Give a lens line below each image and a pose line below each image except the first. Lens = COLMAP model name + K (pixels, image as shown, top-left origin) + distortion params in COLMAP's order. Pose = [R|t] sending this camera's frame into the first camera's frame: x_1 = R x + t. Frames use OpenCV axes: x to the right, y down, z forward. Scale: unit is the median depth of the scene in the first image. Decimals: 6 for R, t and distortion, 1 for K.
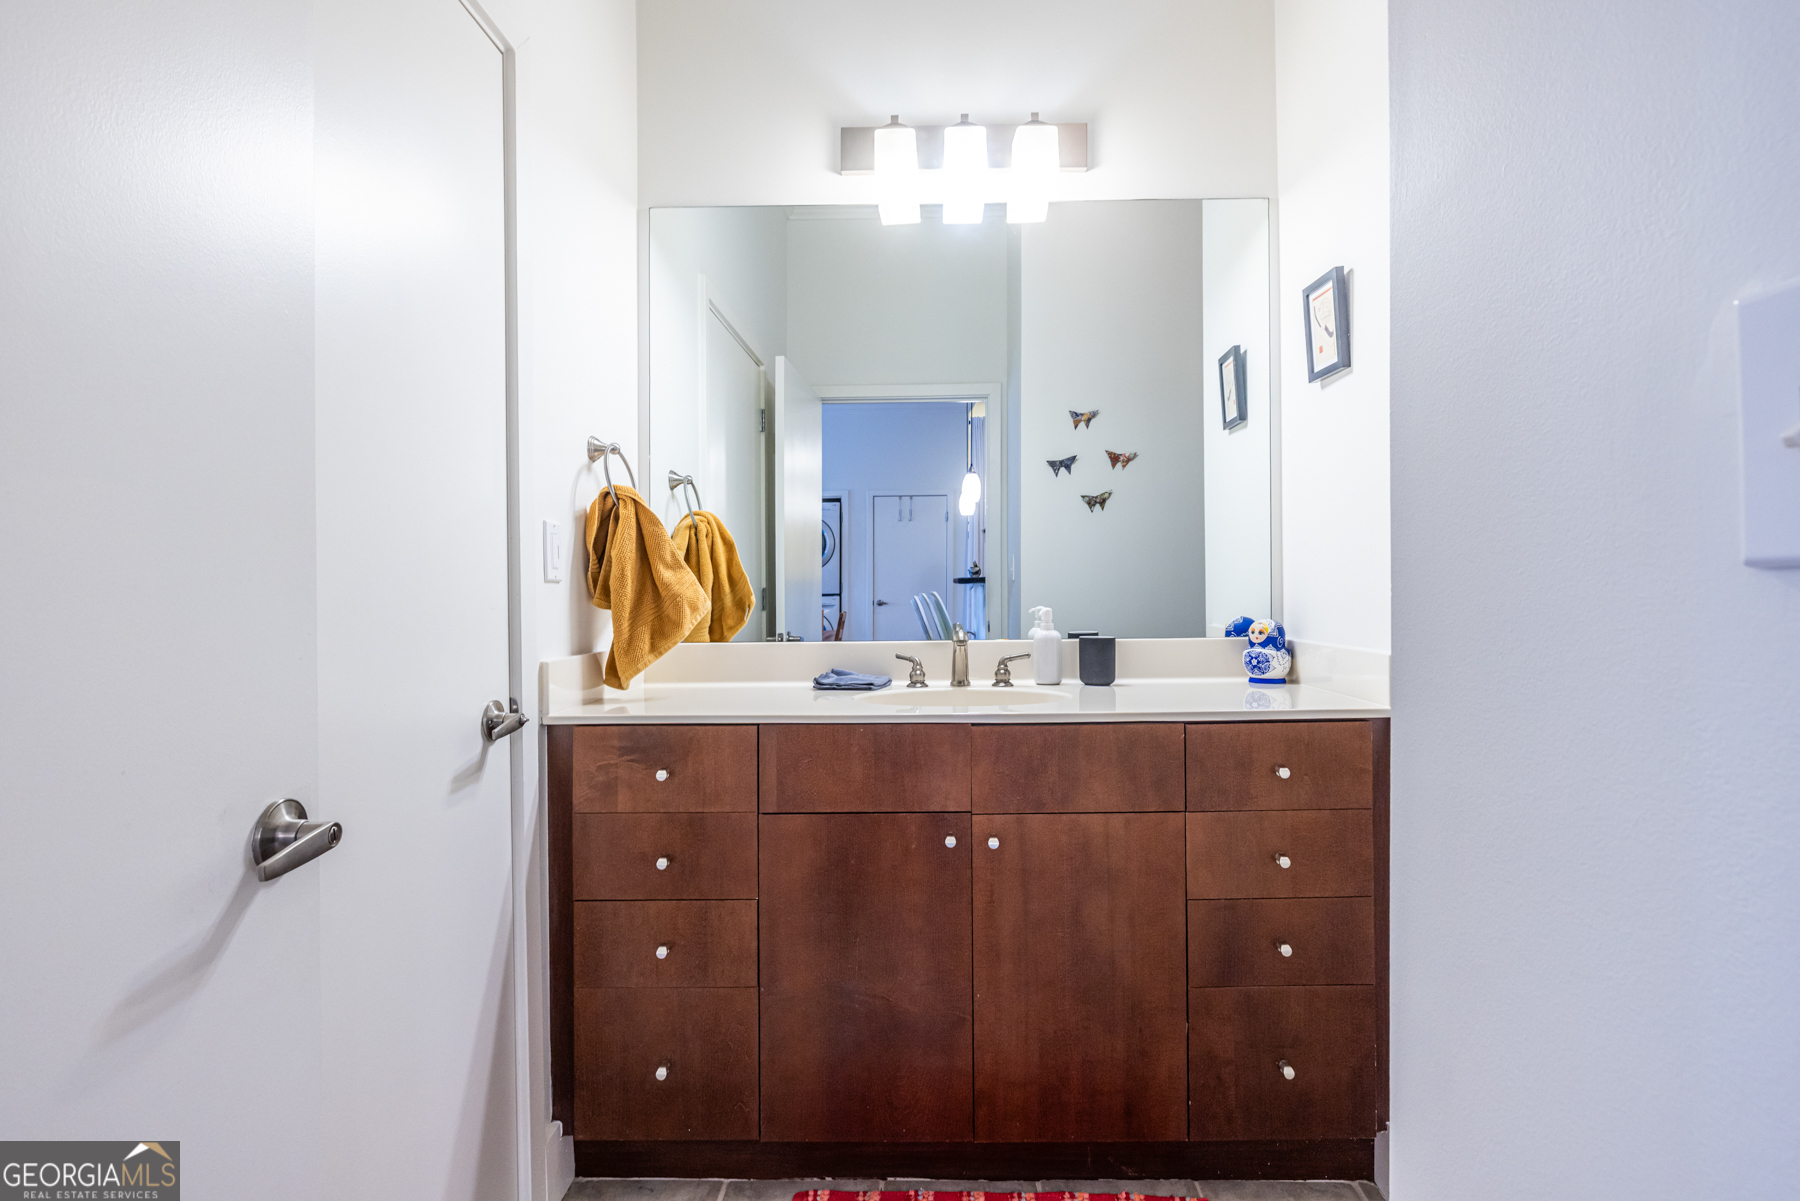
lens RADIAL K [[882.4, 0, 904.4], [0, 882.4, 602.2], [0, 0, 1]] dist [0.003951, -0.000226]
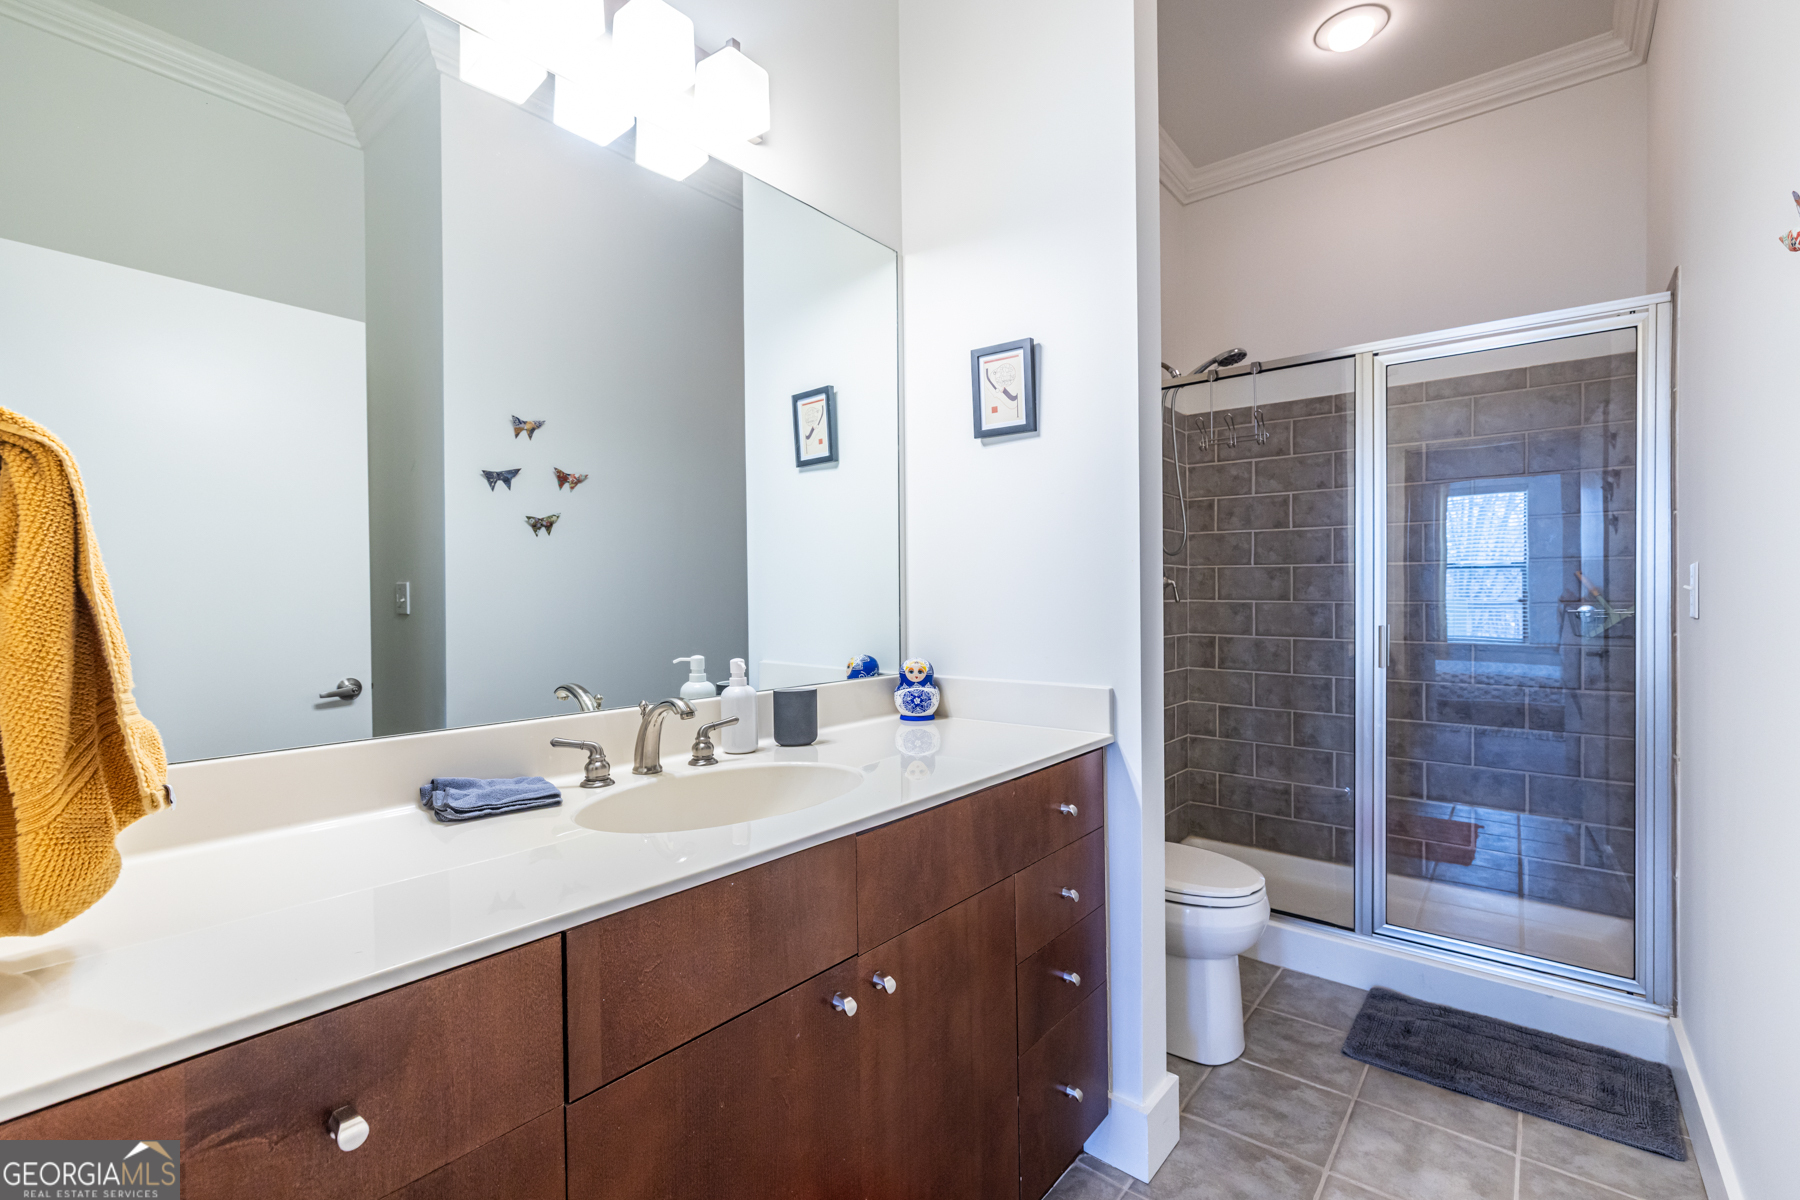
lens RADIAL K [[772.0, 0, 904.6], [0, 772.0, 616.9], [0, 0, 1]] dist [0.006364, 0.001225]
pose [[0.622089, -0.013462, 0.782831, -0.305942], [0.018173, 0.999831, 0.002752, -0.031679], [-0.782735, 0.012514, 0.622229, 0.442030]]
